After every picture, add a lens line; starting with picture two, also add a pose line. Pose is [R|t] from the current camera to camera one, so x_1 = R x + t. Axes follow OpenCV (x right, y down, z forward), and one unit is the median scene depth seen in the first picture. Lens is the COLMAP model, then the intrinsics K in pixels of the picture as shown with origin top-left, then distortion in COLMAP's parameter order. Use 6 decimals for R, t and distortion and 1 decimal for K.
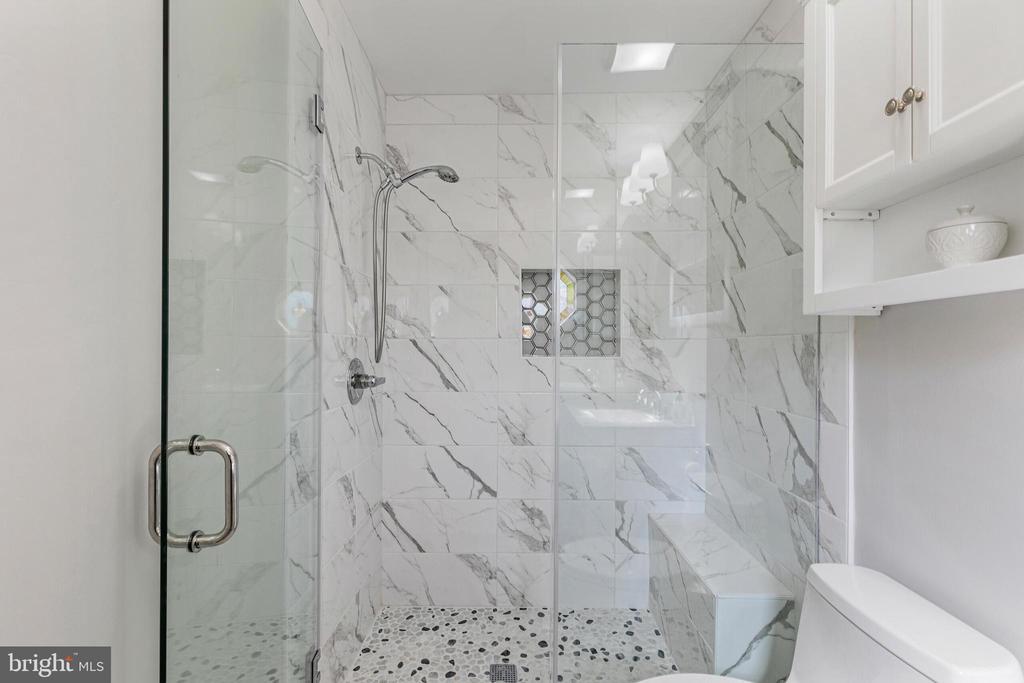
lens RADIAL K [[457.3, 0, 509.8], [0, 457.3, 346.1], [0, 0, 1]] dist [0.001411, -0.000139]
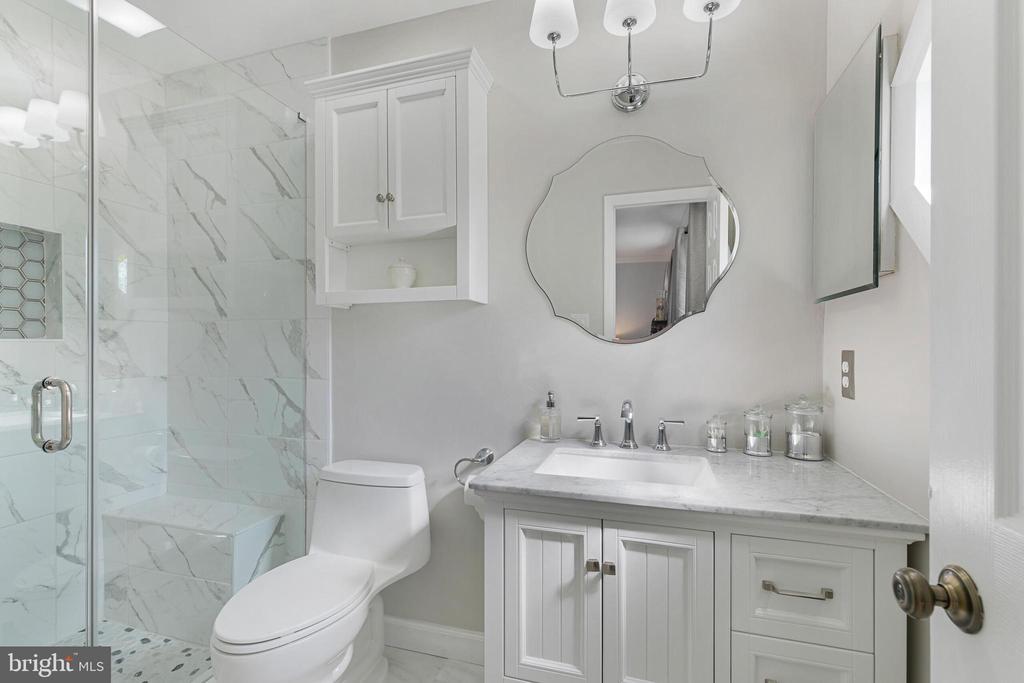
lens RADIAL K [[457.3, 0, 509.8], [0, 457.3, 346.1], [0, 0, 1]] dist [0.001411, -0.000139]
pose [[0.285191, -0.007665, 0.958440, -0.489654], [-0.001962, 0.999961, 0.008581, 0.041268], [-0.958469, -0.004328, 0.285165, -0.030352]]
